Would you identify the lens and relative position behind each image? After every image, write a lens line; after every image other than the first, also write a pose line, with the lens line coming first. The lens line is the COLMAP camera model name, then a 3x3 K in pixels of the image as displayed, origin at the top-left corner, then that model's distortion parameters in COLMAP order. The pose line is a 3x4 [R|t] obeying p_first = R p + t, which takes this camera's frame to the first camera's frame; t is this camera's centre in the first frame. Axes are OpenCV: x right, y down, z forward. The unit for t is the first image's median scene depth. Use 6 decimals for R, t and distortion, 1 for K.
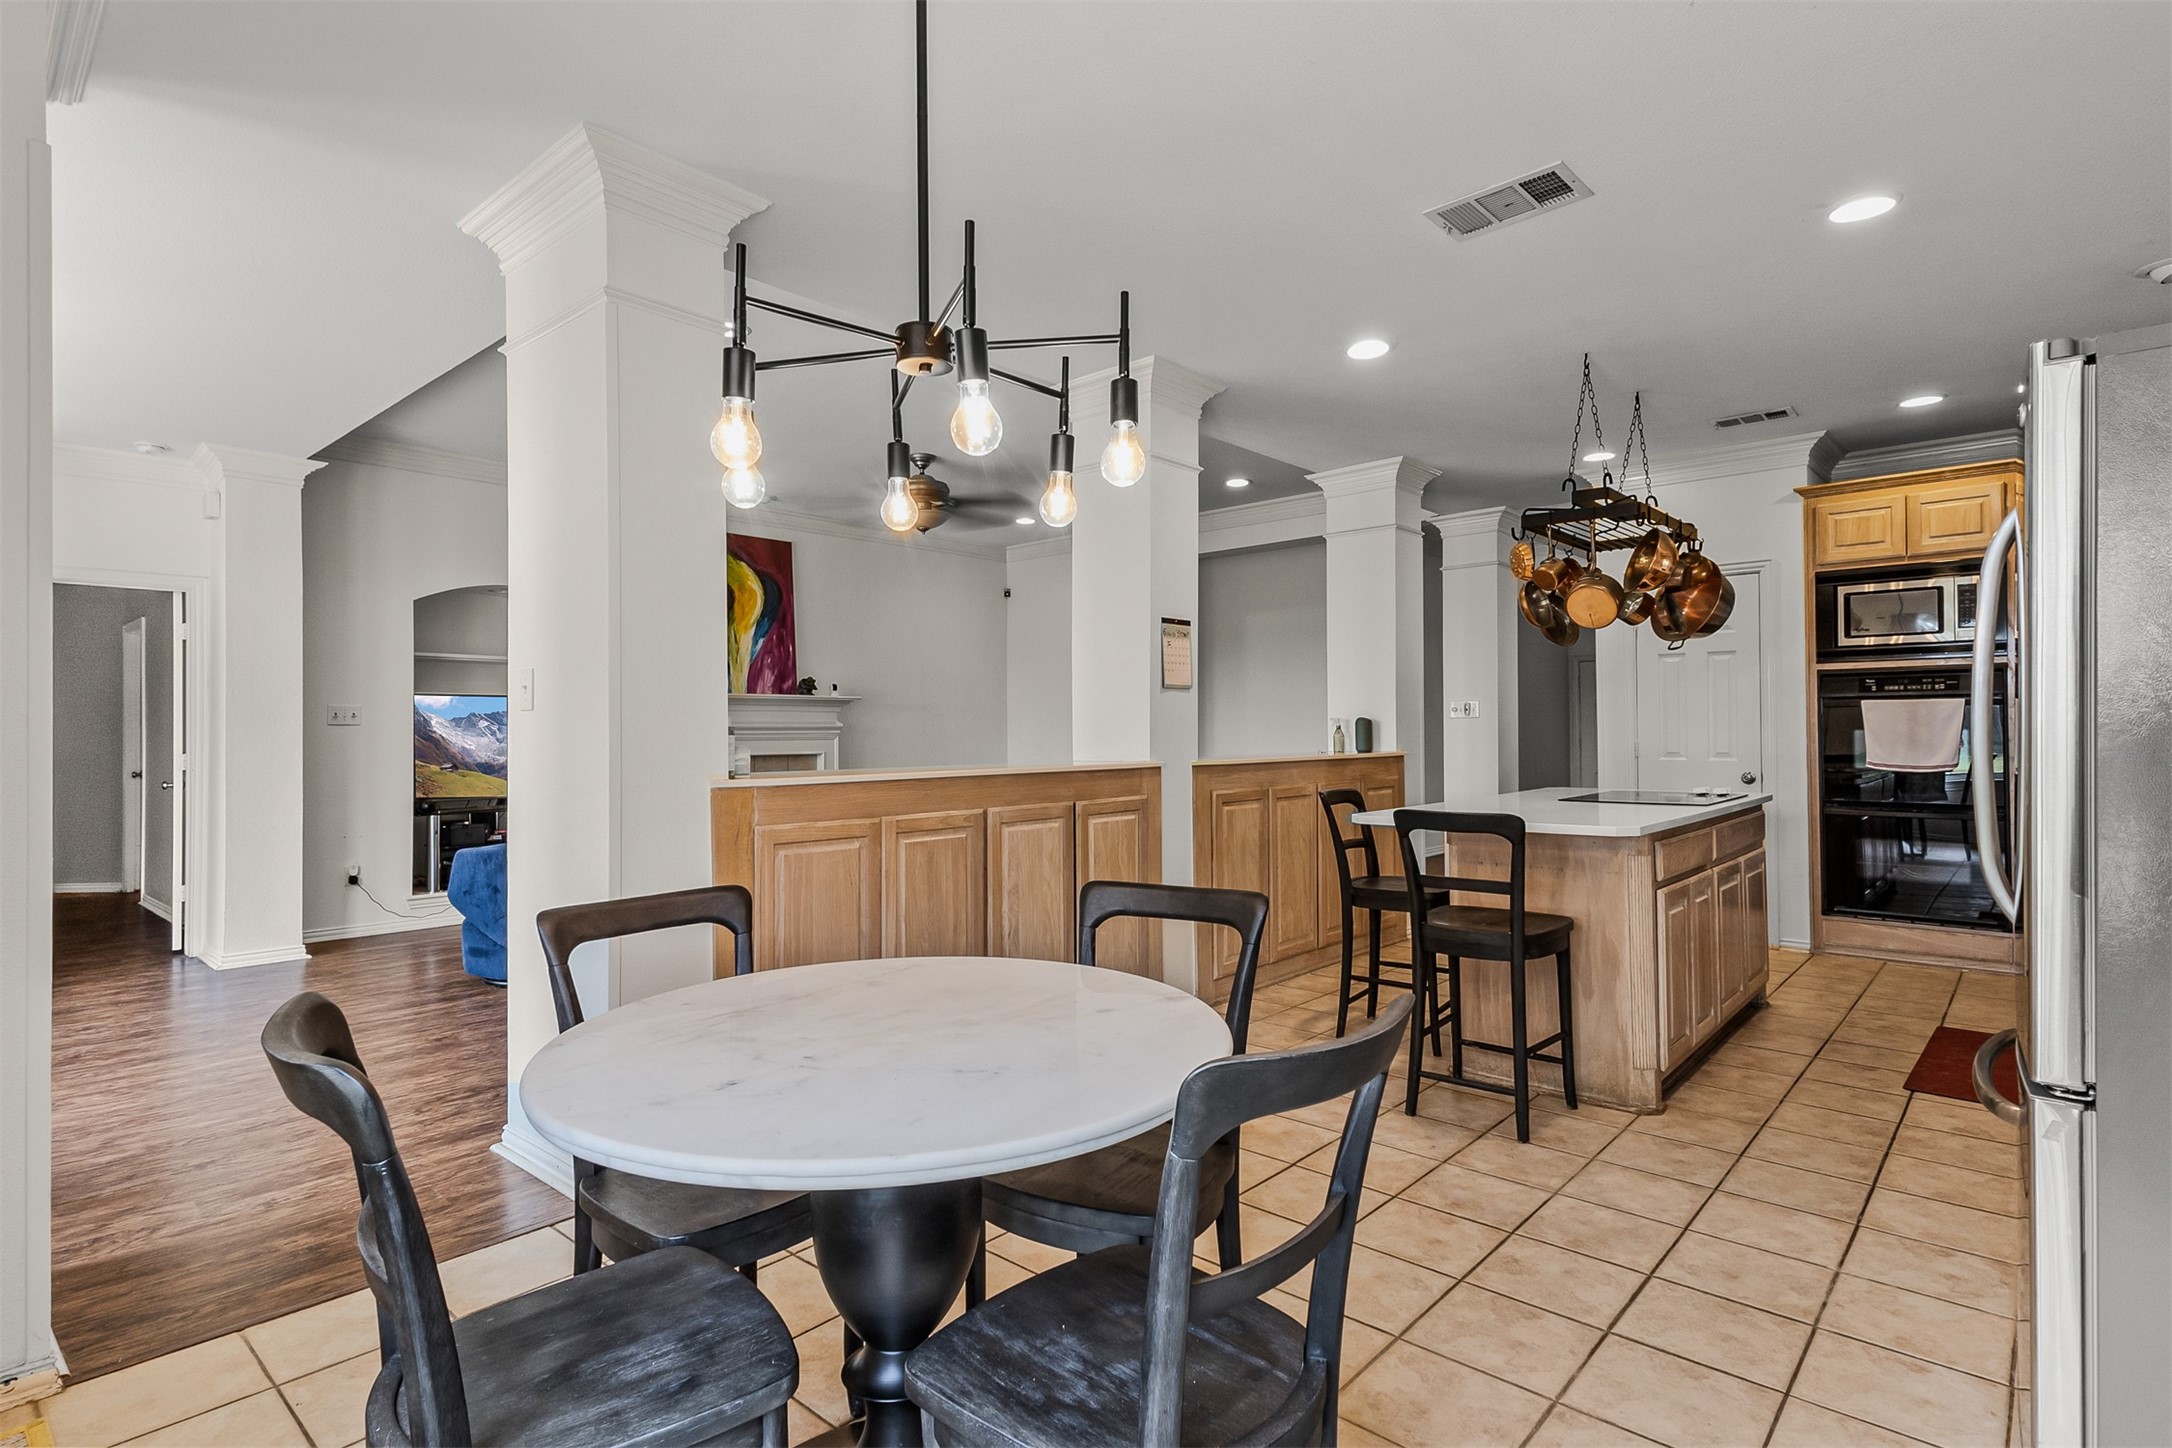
lens RADIAL K [[1063.8, 0, 1087.1], [0, 1063.8, 713.8], [0, 0, 1]] dist [0.015052, -0.000379]
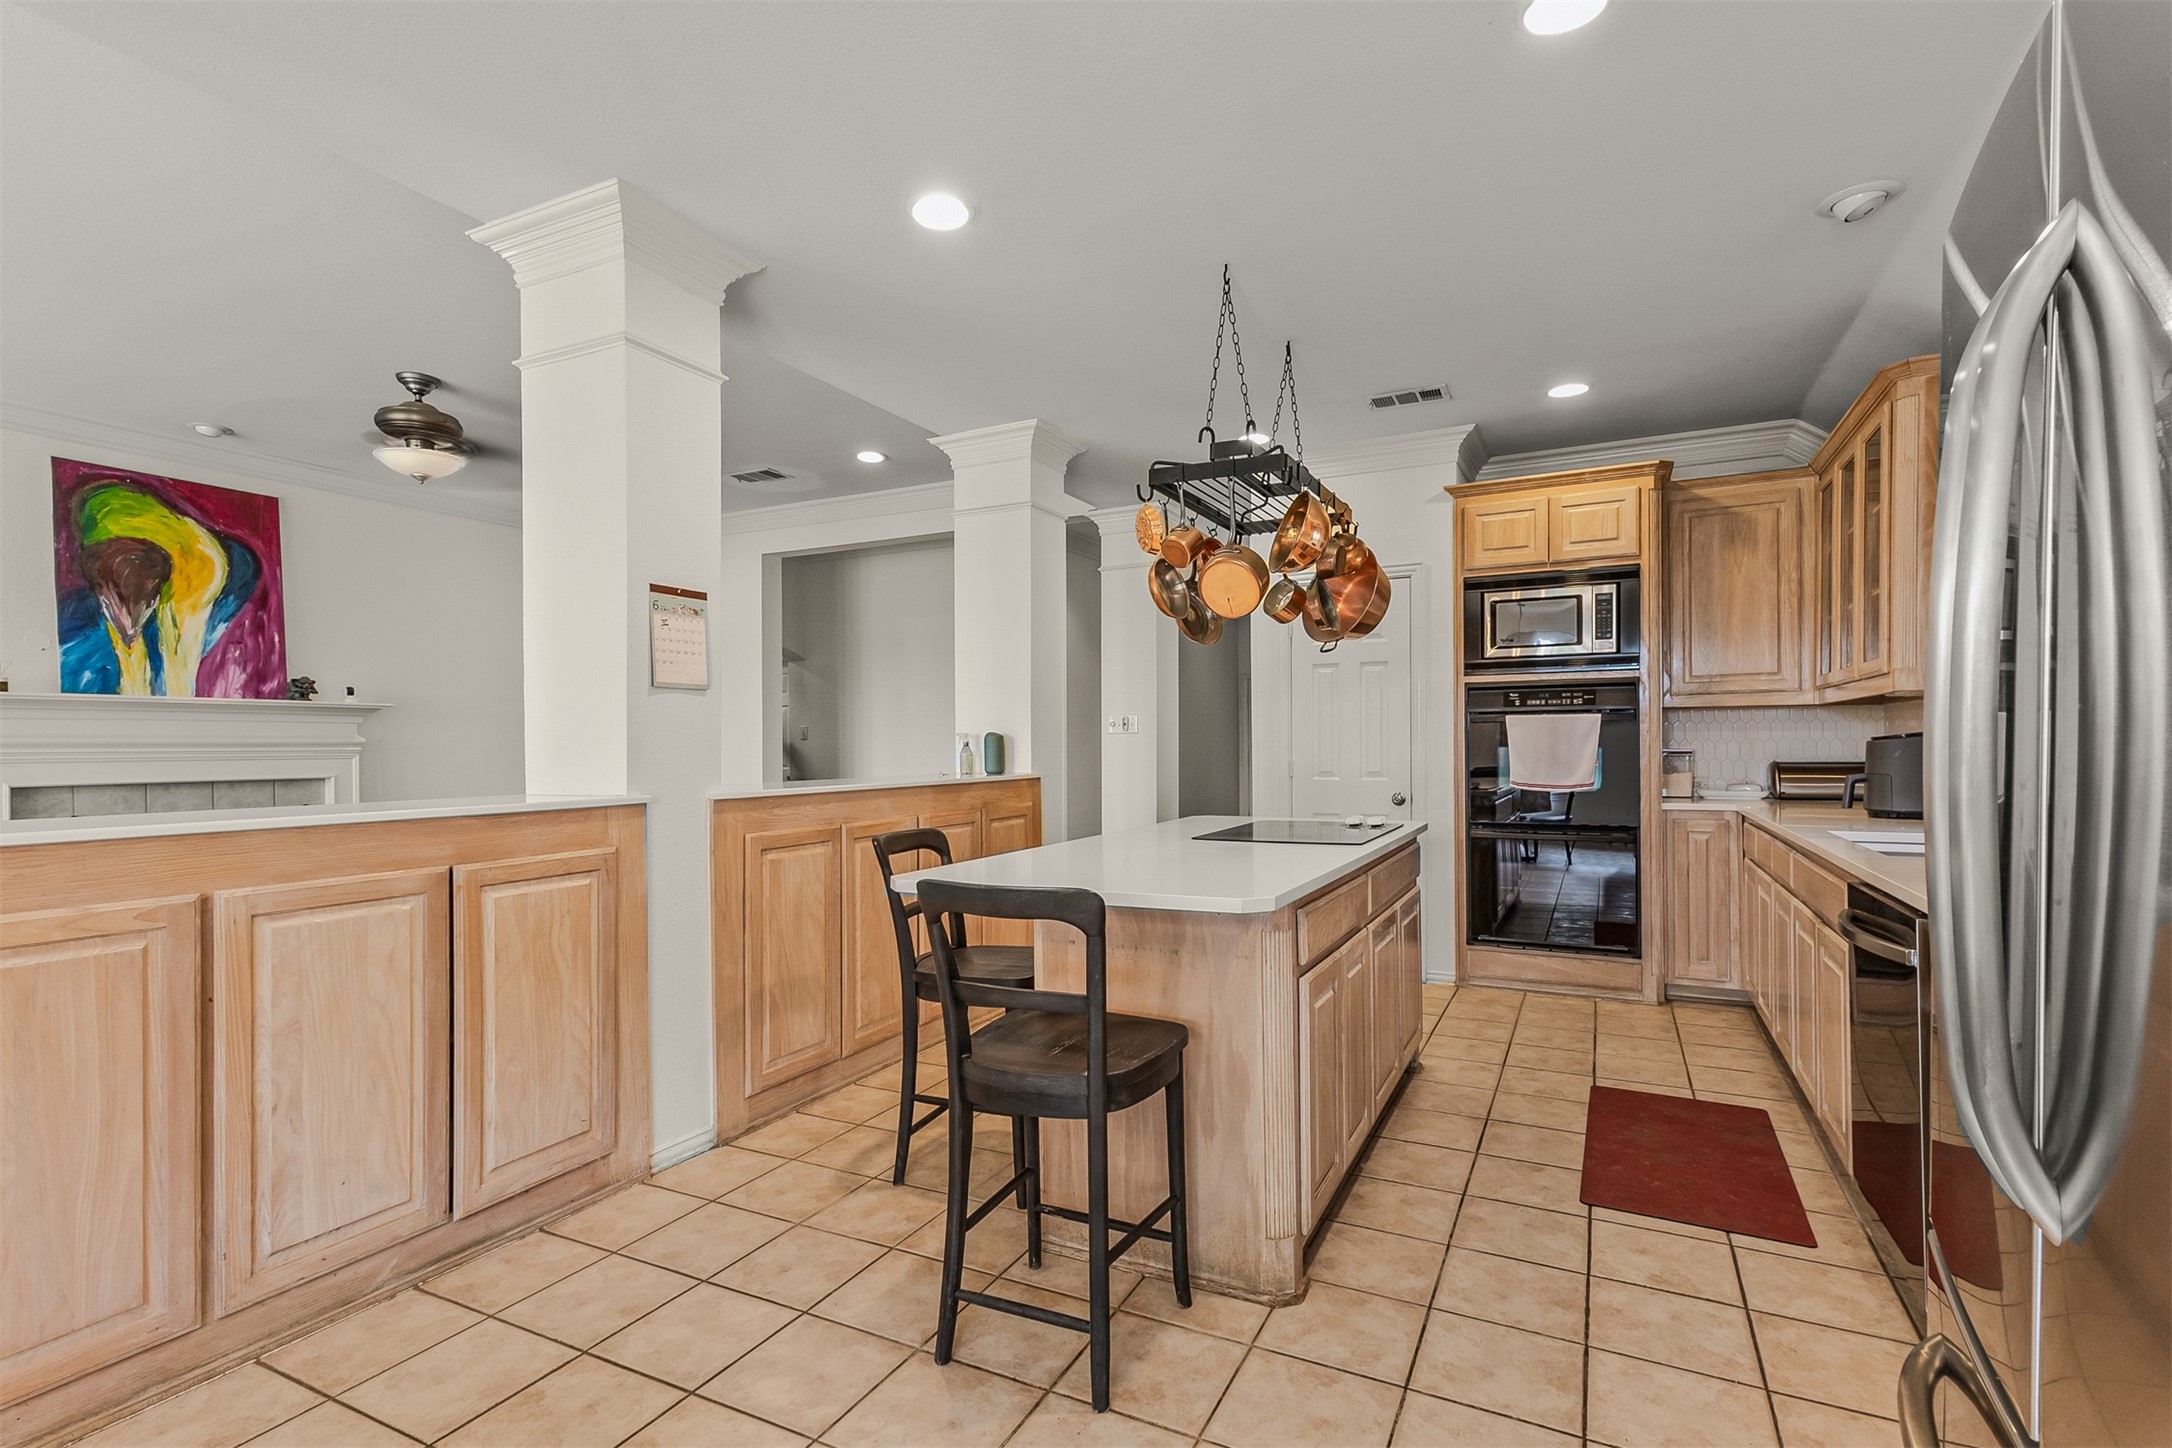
lens RADIAL K [[1019.1, 0, 1087.7], [0, 1019.1, 736.8], [0, 0, 1]] dist [0.006645, 0.000611]
pose [[0.964307, 0.002312, 0.264777, 0.155545], [-0.004247, 0.999968, 0.006735, 0.001730], [-0.264753, -0.007619, 0.964286, 0.275451]]
